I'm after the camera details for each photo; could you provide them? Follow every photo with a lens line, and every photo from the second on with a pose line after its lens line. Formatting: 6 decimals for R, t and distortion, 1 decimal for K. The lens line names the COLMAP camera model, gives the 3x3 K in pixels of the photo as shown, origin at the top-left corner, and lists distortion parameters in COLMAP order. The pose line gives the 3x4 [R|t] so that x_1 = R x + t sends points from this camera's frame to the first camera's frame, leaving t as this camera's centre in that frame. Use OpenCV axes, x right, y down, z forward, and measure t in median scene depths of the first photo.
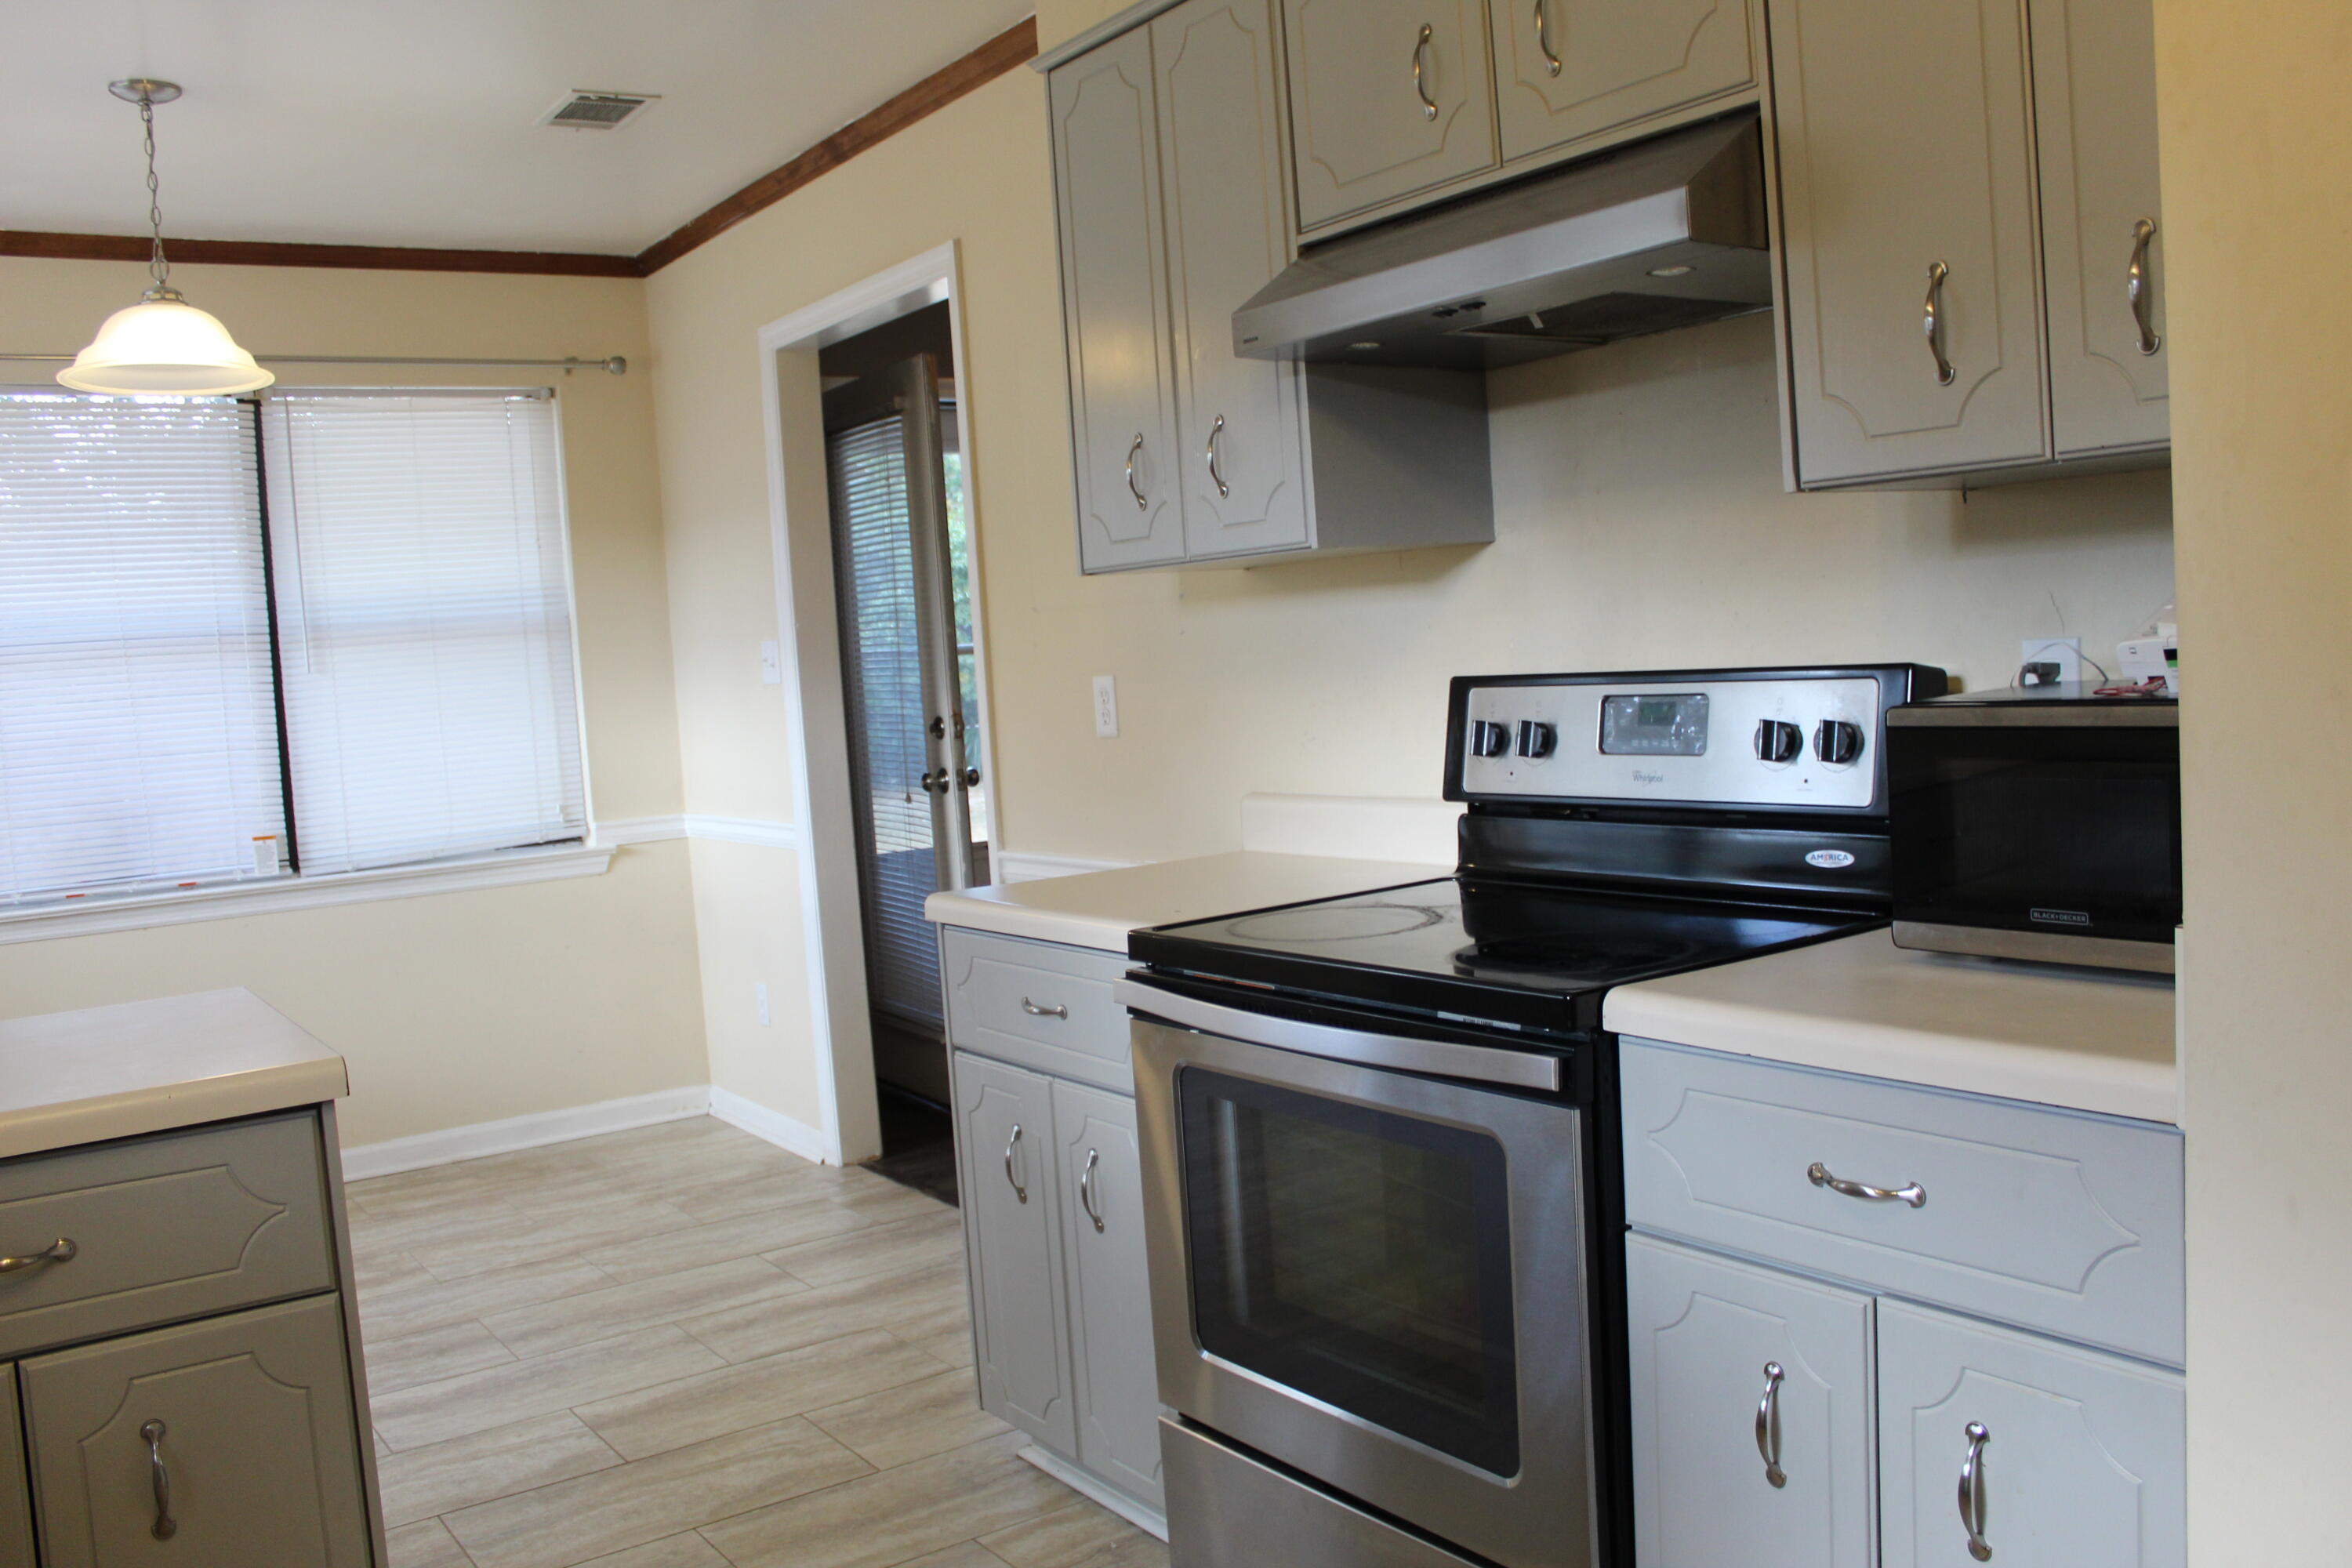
lens RADIAL K [[1976.6, 0, 1194.5], [0, 1976.6, 786.0], [0, 0, 1]] dist [-0.170676, 0.156551]
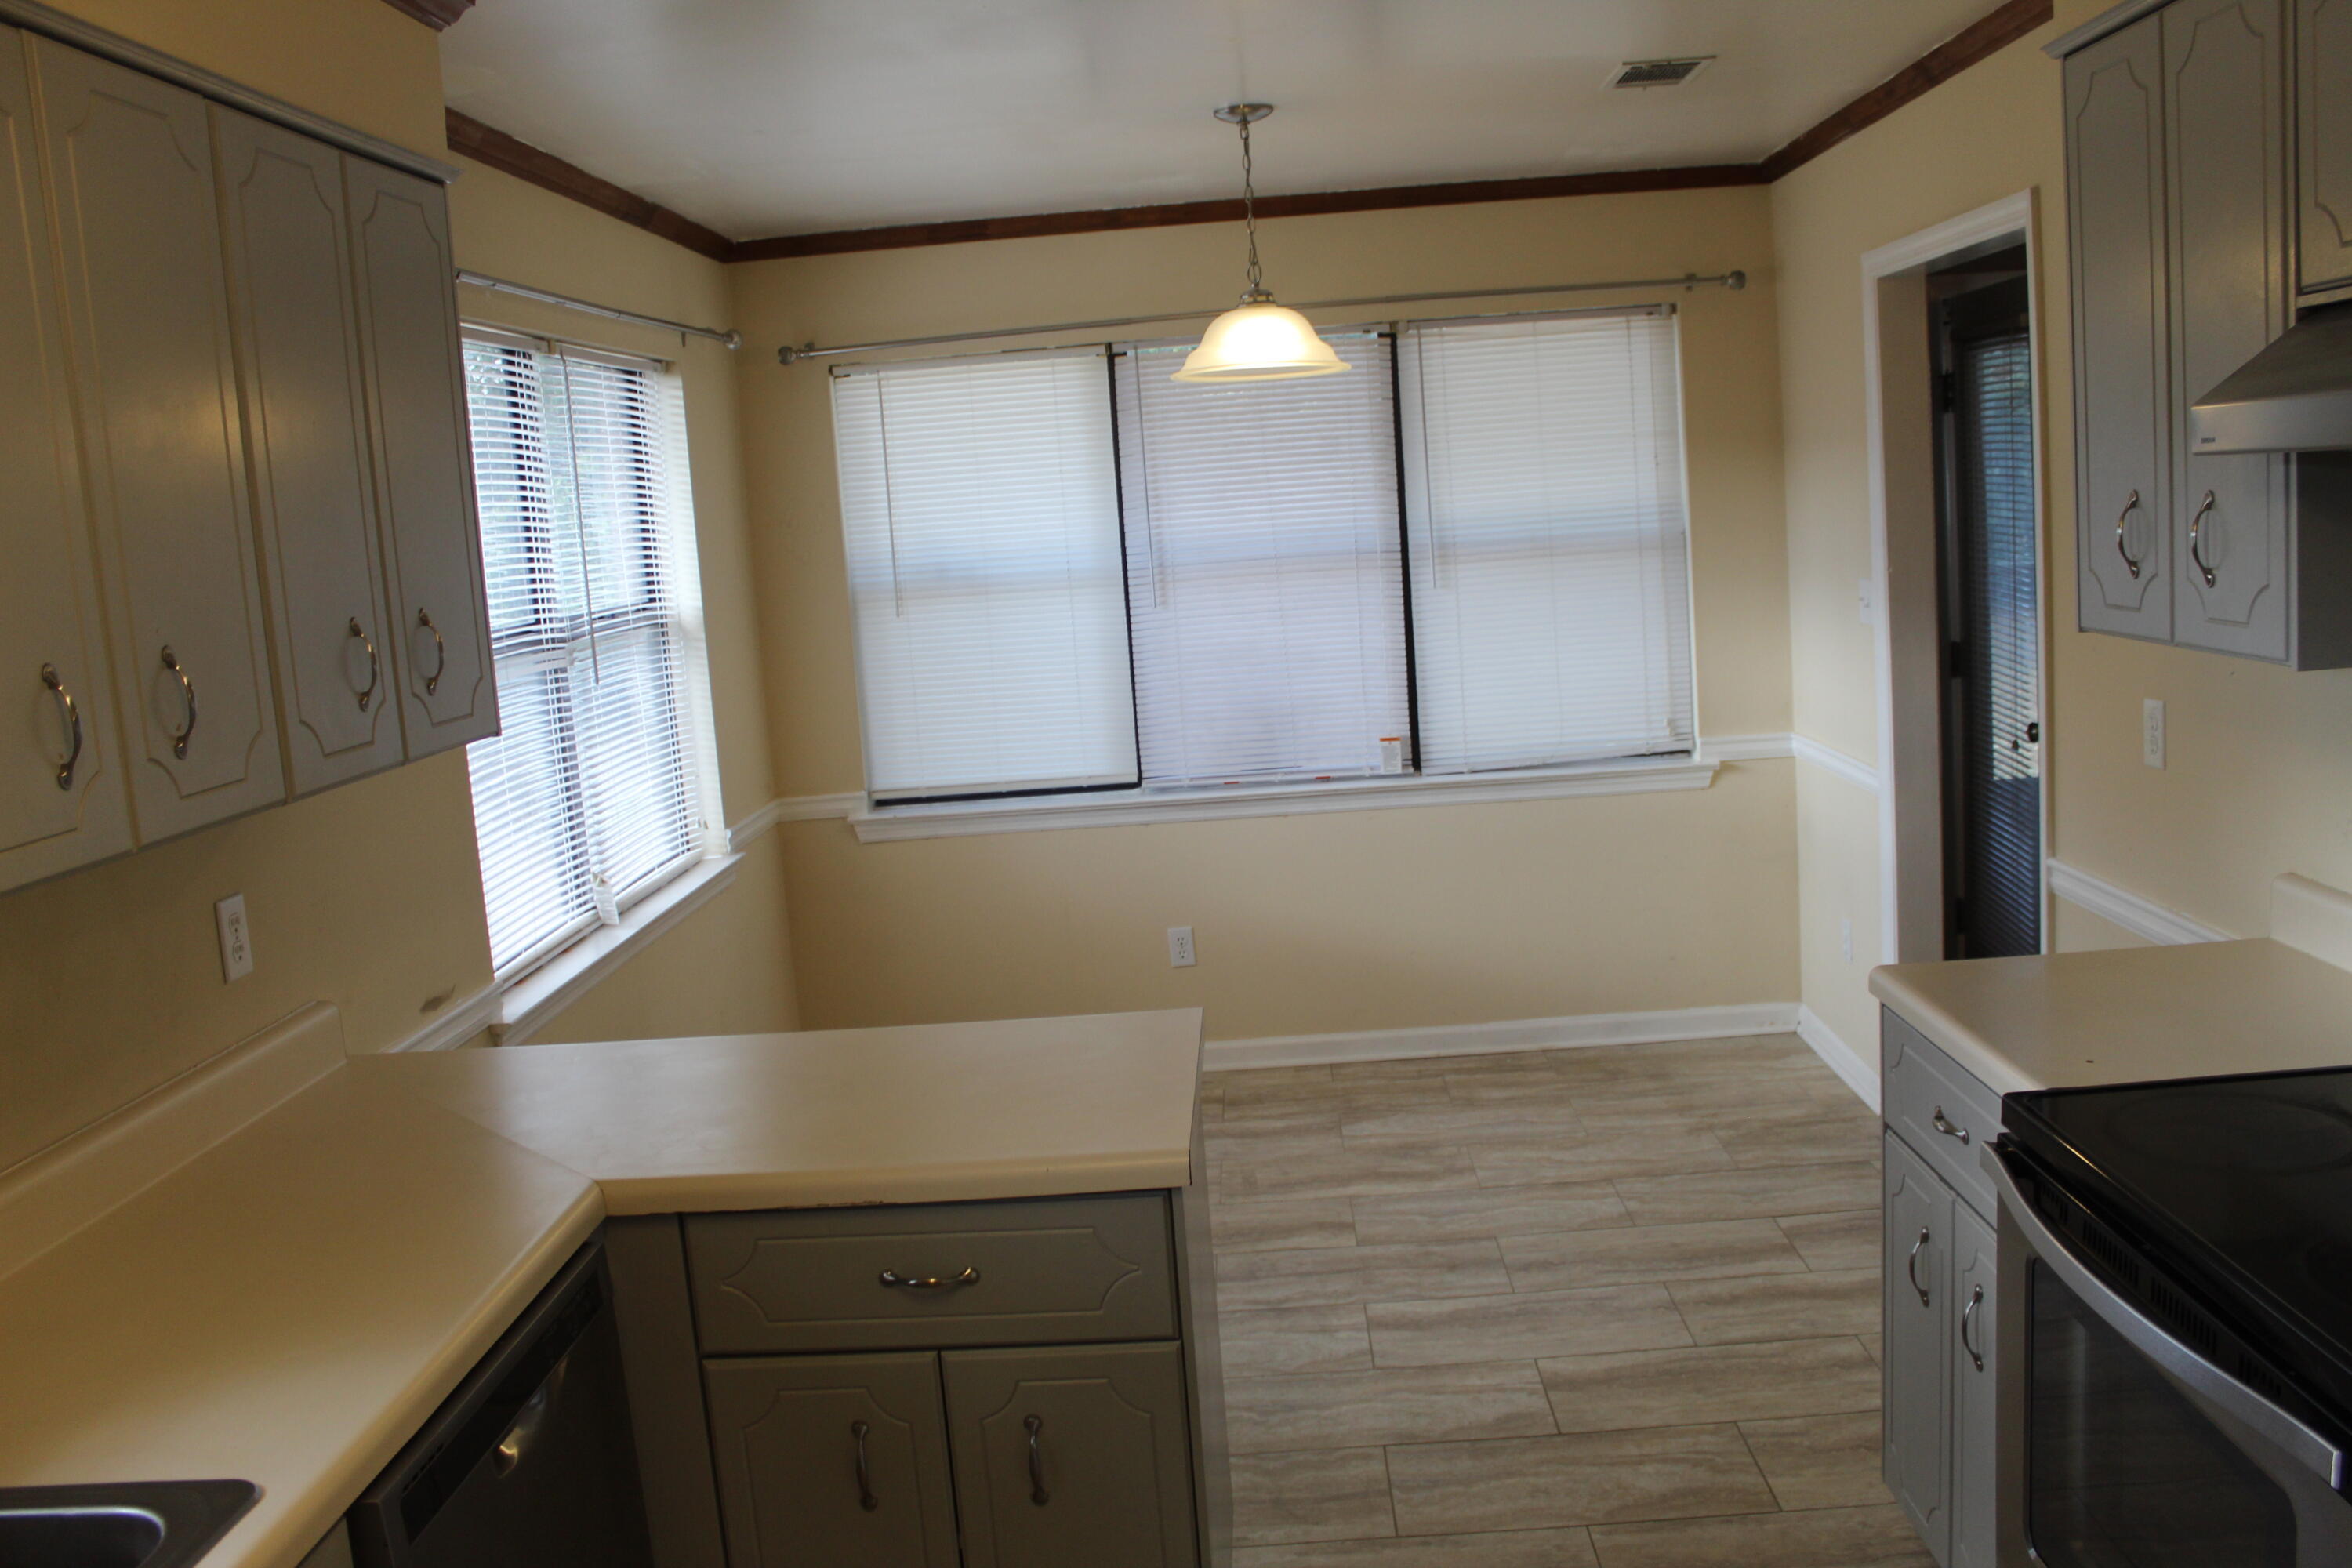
lens RADIAL K [[1976.6, 0, 1170.0], [0, 1976.6, 787.3], [0, 0, 1]] dist [-0.170676, 0.156551]
pose [[0.798001, 0.094819, -0.595150, 0.097574], [-0.023806, 0.991734, 0.126082, -0.096013], [0.602186, -0.086445, 0.793662, 0.033010]]
